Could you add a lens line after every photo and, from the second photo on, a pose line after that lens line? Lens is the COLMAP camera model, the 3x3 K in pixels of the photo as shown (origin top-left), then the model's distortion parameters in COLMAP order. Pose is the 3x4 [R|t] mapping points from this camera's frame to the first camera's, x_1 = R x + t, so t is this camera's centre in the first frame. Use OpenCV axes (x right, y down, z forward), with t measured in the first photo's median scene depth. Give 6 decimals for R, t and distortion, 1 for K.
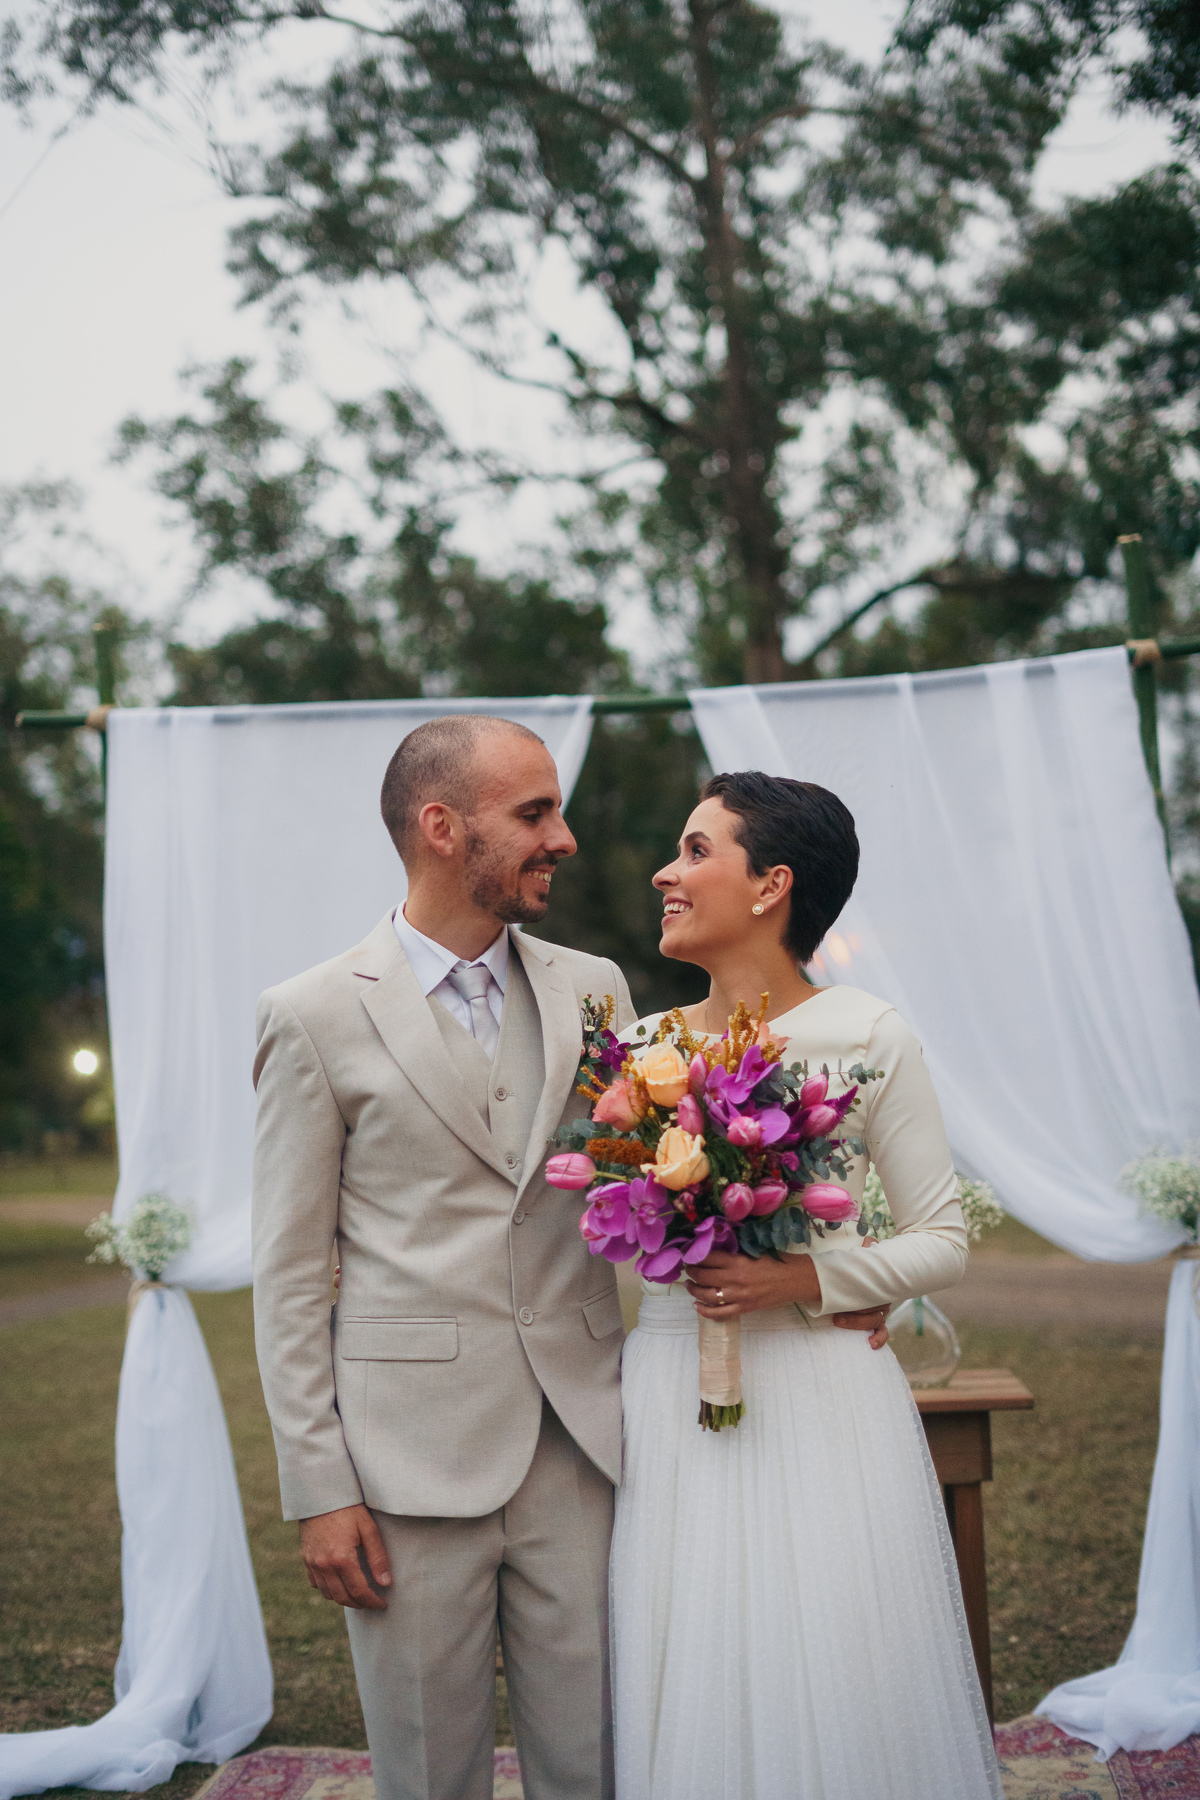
lens RADIAL K [[2269.7, 0, 682.2], [0, 2269.7, 910.0], [0, 0, 1]] dist [-0.022785, -0.009777]
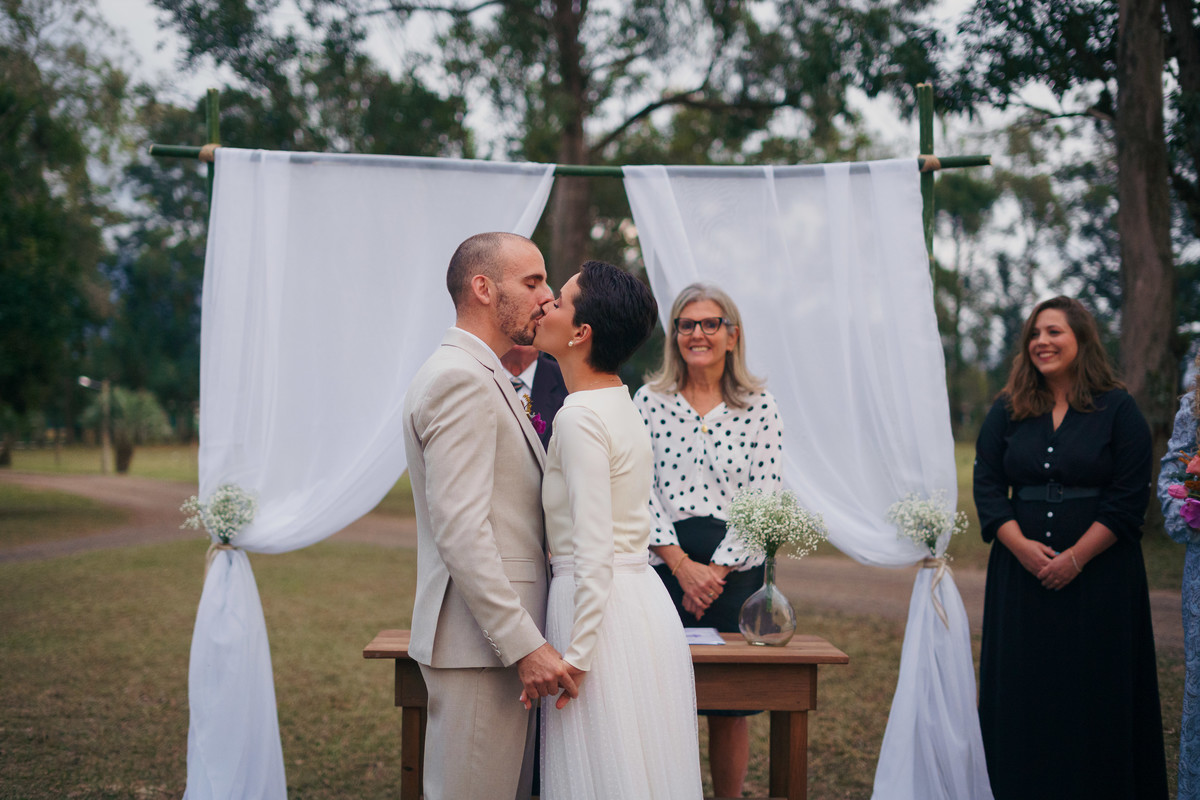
lens RADIAL K [[1501.4, 0, 600.0], [0, 1501.4, 400.0], [0, 0, 1]] dist [-0.004205, 0.003214]
pose [[0.994538, 0.063002, 0.083222, -0.015900], [-0.067806, 0.996114, 0.056206, 0.000211], [-0.079357, -0.061542, 0.994945, 0.005489]]
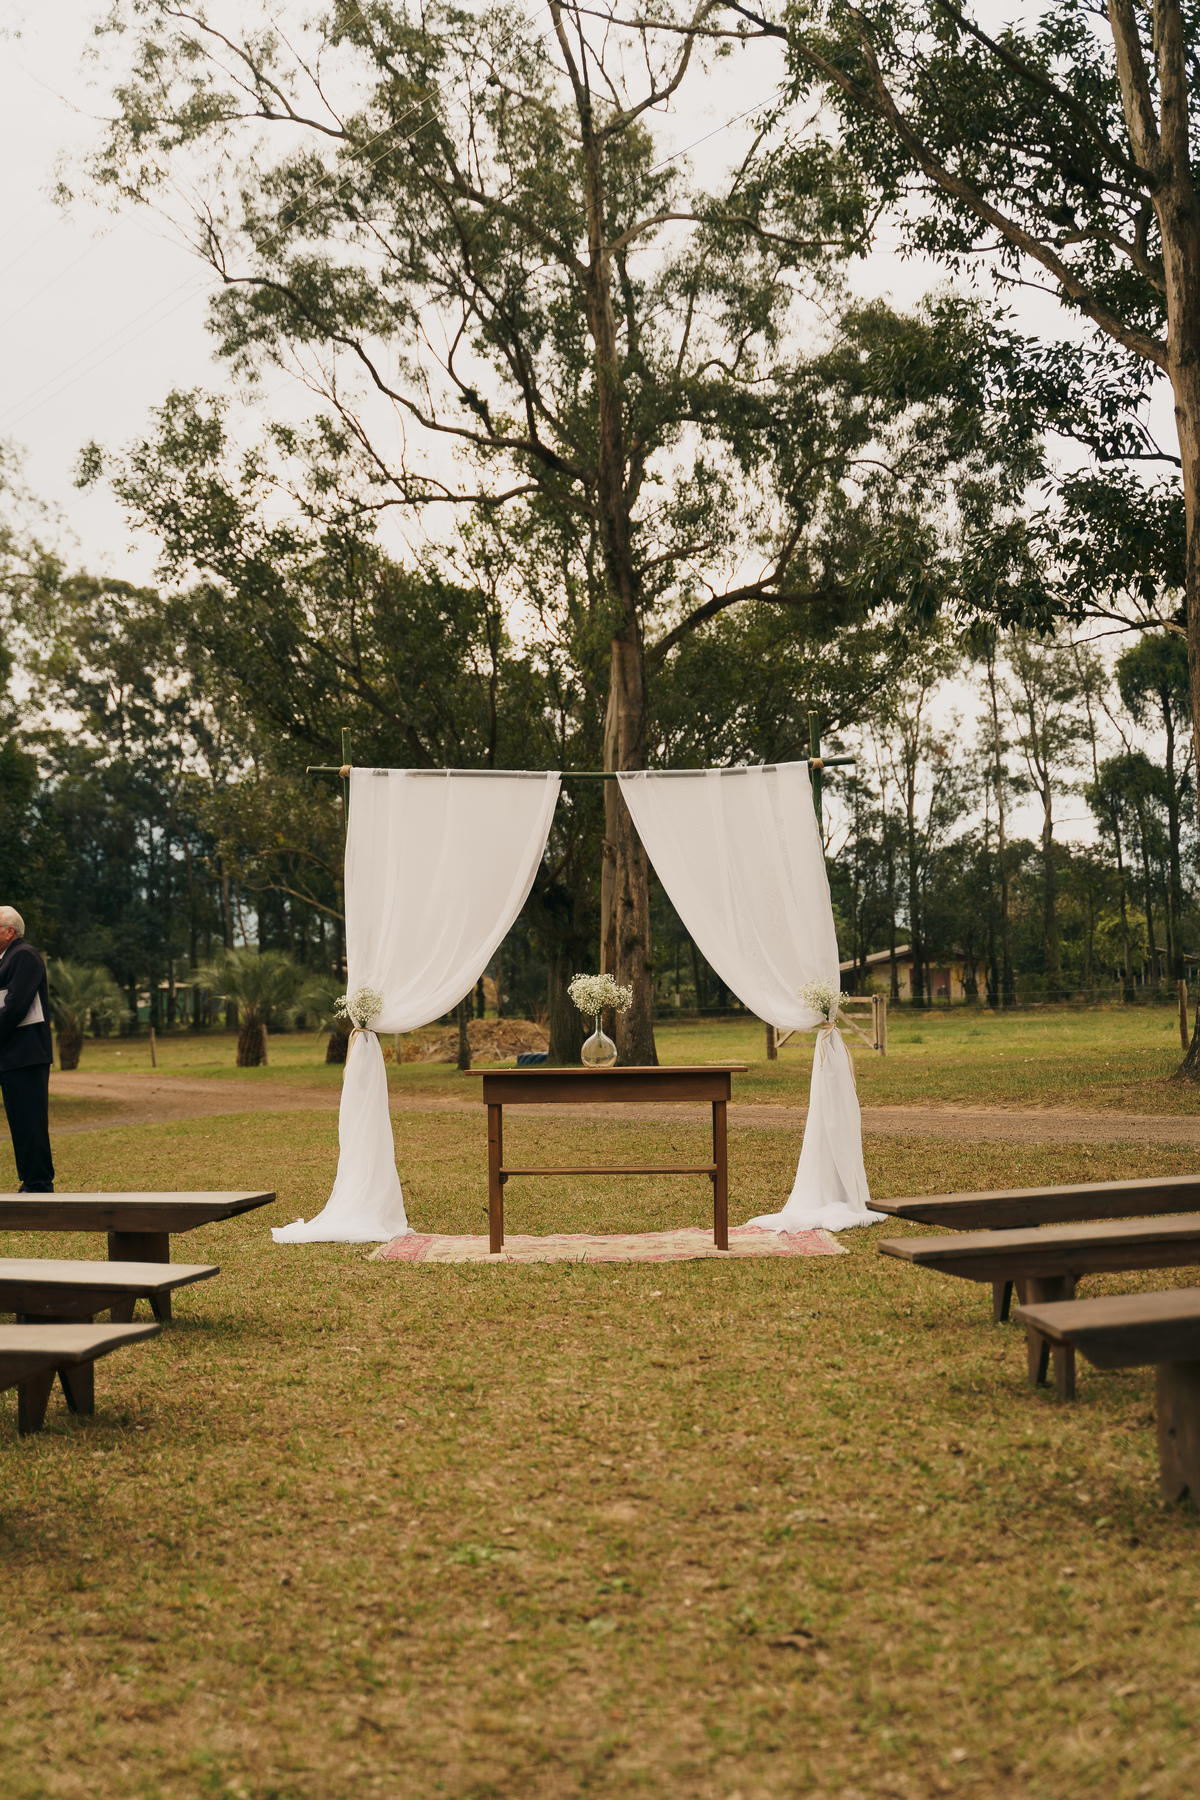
lens RADIAL K [[2183.1, 0, 600.0], [0, 2183.1, 900.0], [0, 0, 1]] dist [-0.015583, -0.015251]
pose [[0.998653, 0.035110, 0.038204, -0.017339], [-0.036197, 0.998949, 0.028137, -0.005632], [-0.037176, -0.029482, 0.998874, -0.224129]]
